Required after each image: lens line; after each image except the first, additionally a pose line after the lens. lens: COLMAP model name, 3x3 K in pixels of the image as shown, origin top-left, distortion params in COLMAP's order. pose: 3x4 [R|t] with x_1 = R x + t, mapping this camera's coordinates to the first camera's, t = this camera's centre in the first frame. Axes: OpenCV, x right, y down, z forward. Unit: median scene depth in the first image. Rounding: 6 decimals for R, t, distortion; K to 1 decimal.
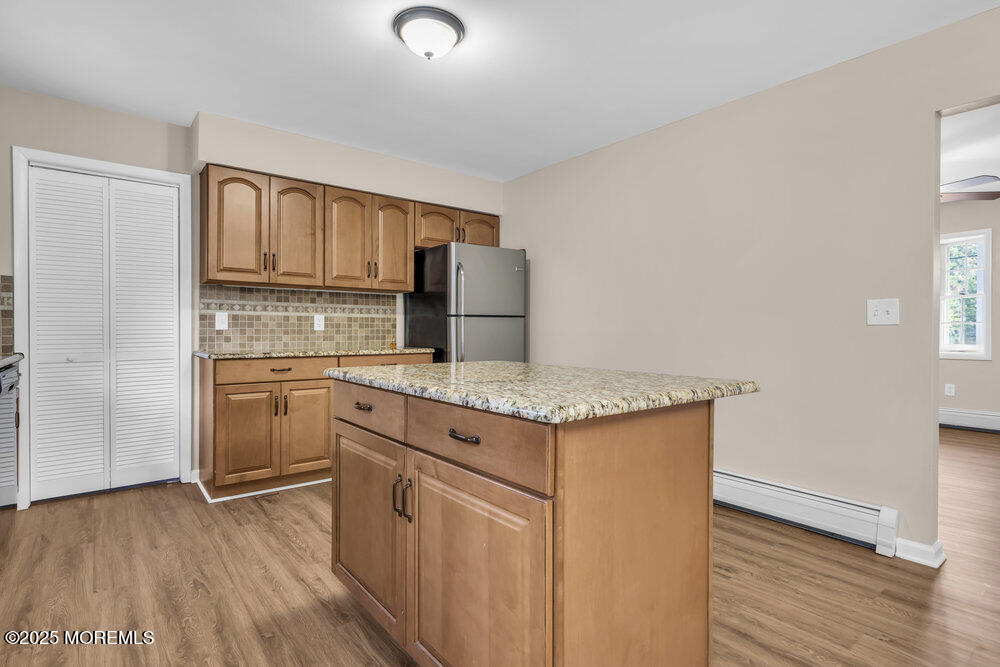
lens RADIAL K [[456.5, 0, 499.1], [0, 456.5, 330.3], [0, 0, 1]] dist [0.007985, -0.000044]
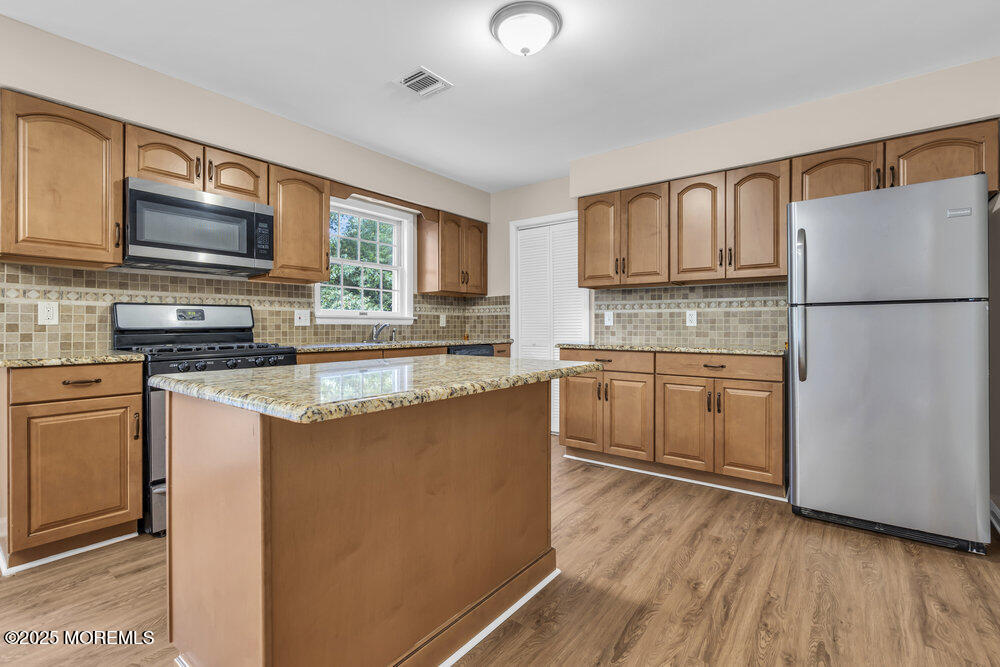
lens RADIAL K [[464.4, 0, 499.3], [0, 464.4, 324.4], [0, 0, 1]] dist [0.018125, 0.000035]
pose [[0.301126, -0.004618, -0.953573, 0.470497], [-0.001061, 0.999986, -0.005178, 0.001942], [0.953584, 0.002571, 0.301117, 0.335266]]
